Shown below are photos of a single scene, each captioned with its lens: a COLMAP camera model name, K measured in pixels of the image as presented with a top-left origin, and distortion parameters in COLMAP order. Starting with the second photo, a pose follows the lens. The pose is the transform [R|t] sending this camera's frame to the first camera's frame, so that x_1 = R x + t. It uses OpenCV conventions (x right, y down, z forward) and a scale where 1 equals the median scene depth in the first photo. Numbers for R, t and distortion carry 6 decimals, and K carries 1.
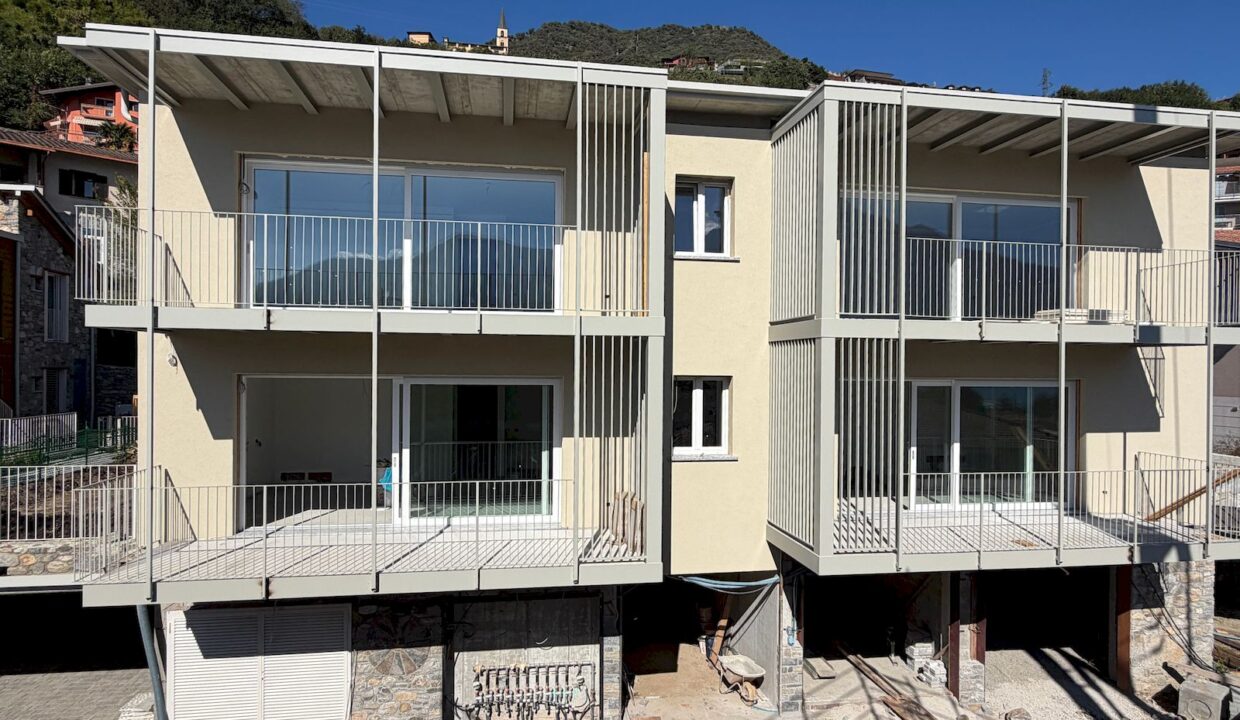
lens RADIAL K [[677.7, 0, 615.8], [0, 677.7, 364.7], [0, 0, 1]] dist [-0.007774, -0.000837]
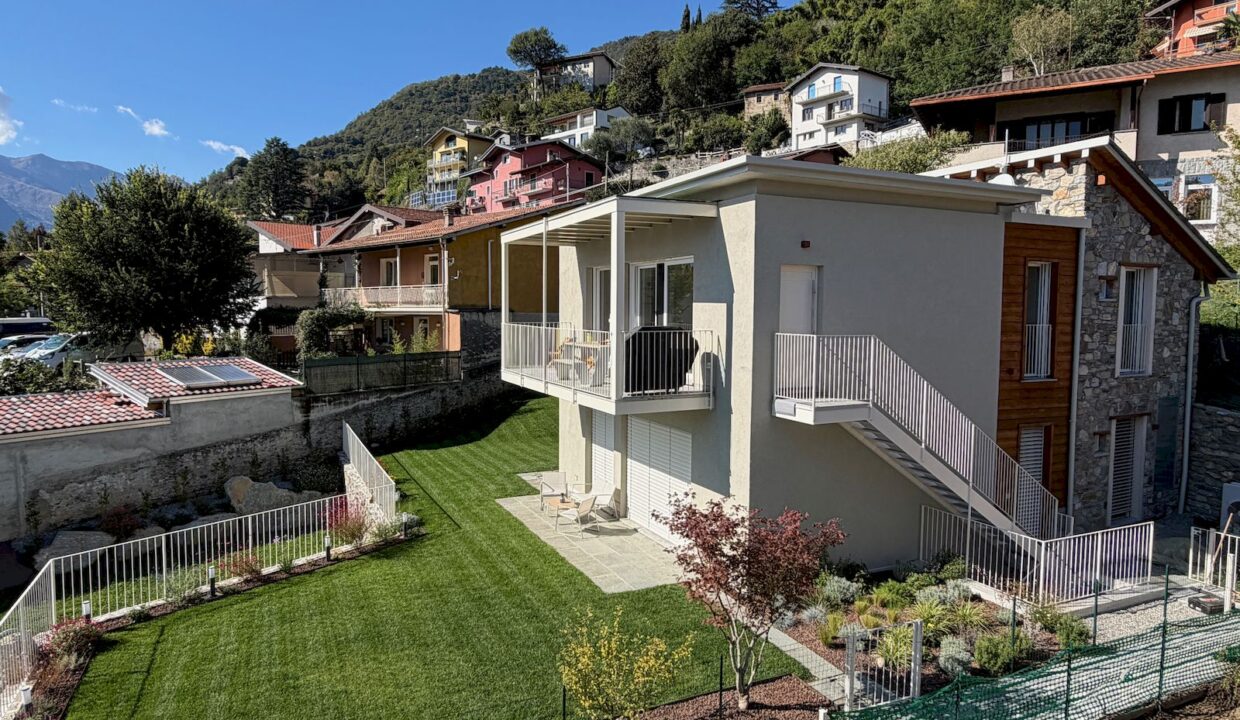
lens RADIAL K [[770.0, 0, 616.6], [0, 770.0, 361.5], [0, 0, 1]] dist [-0.003541, -0.001539]
pose [[0.262715, 0.060621, -0.962967, -0.262206], [-0.004528, 0.998091, 0.061597, -0.091302], [0.964863, -0.011822, 0.262488, 0.341482]]
